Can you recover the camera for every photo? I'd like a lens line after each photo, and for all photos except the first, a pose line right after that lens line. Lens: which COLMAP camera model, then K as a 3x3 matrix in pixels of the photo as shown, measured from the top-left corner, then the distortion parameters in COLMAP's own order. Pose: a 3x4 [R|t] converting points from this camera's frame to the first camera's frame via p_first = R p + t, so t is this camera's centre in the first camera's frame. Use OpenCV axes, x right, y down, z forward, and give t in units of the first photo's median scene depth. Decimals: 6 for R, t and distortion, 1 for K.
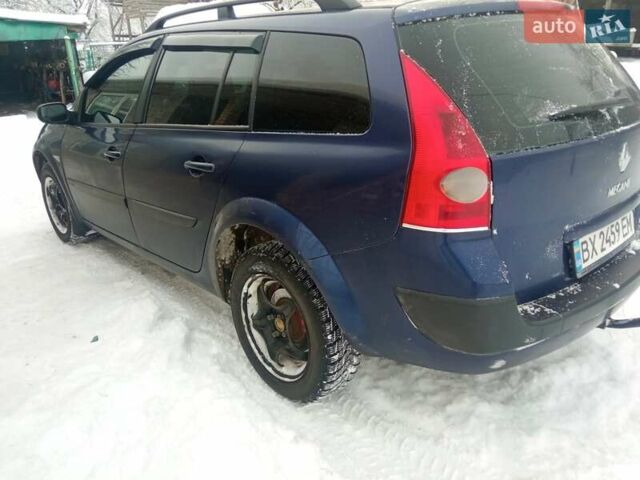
lens RADIAL K [[477.8, 0, 317.5], [0, 477.8, 236.6], [0, 0, 1]] dist [0.056420, -0.093437]
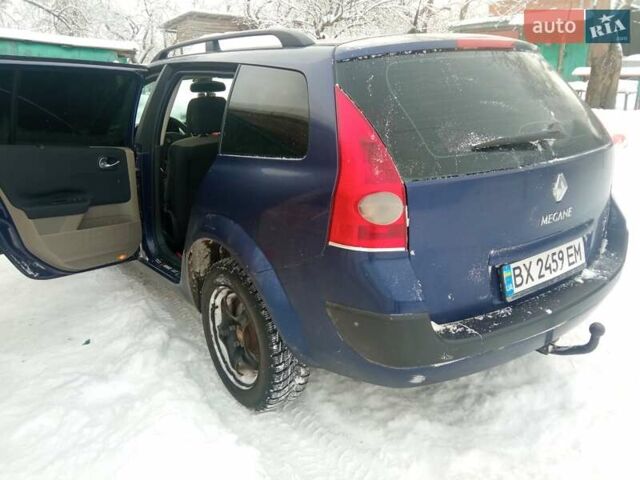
lens RADIAL K [[477.8, 0, 317.5], [0, 477.8, 236.6], [0, 0, 1]] dist [0.056420, -0.093437]
pose [[0.996293, 0.037596, -0.077379, 0.189779], [-0.041293, 0.998053, -0.046750, 0.010146], [0.075471, 0.049772, 0.995905, -0.063856]]
